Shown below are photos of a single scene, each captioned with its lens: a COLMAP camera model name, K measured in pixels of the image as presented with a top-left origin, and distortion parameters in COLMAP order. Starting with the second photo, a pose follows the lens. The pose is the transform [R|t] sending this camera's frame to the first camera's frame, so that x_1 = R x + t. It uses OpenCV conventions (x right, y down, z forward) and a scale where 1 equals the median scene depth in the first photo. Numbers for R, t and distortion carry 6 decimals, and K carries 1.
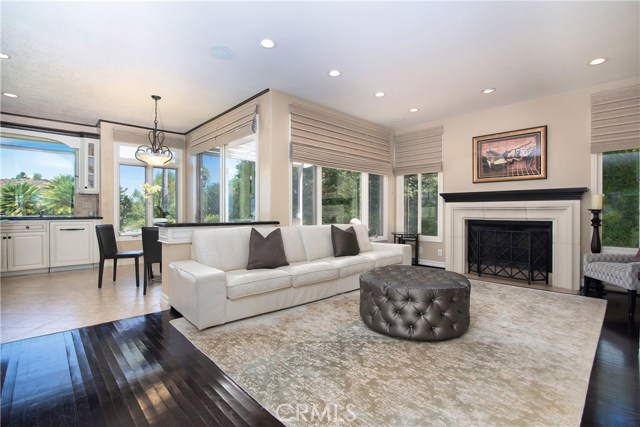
lens RADIAL K [[294.3, 0, 321.3], [0, 294.3, 214.2], [0, 0, 1]] dist [-0.022420, 0.001016]
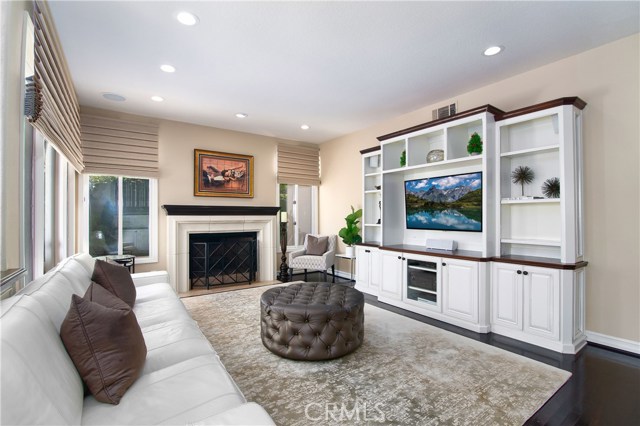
lens RADIAL K [[294.3, 0, 317.0], [0, 294.3, 215.2], [0, 0, 1]] dist [-0.022420, 0.001016]
pose [[0.161544, 0.002909, 0.986861, -0.415455], [0.012411, 0.999911, -0.004980, -0.035065], [-0.986788, 0.013053, 0.161493, 0.486328]]
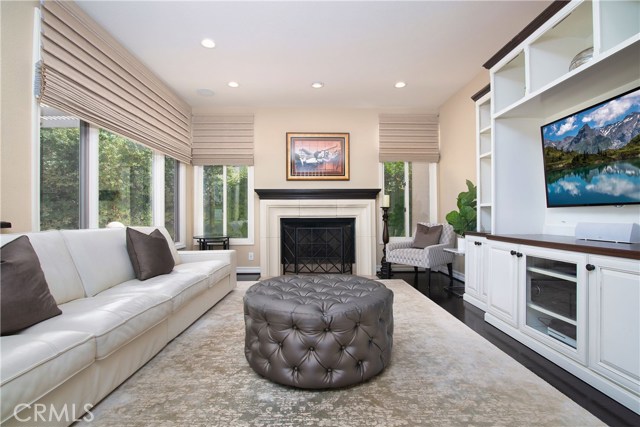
lens RADIAL K [[294.3, 0, 319.4], [0, 294.3, 213.3], [0, 0, 1]] dist [-0.022420, 0.001016]
pose [[0.672893, 0.003889, 0.739730, -0.134322], [0.012438, 0.999785, -0.016571, 0.021949], [-0.739635, 0.020351, 0.672700, 0.302407]]
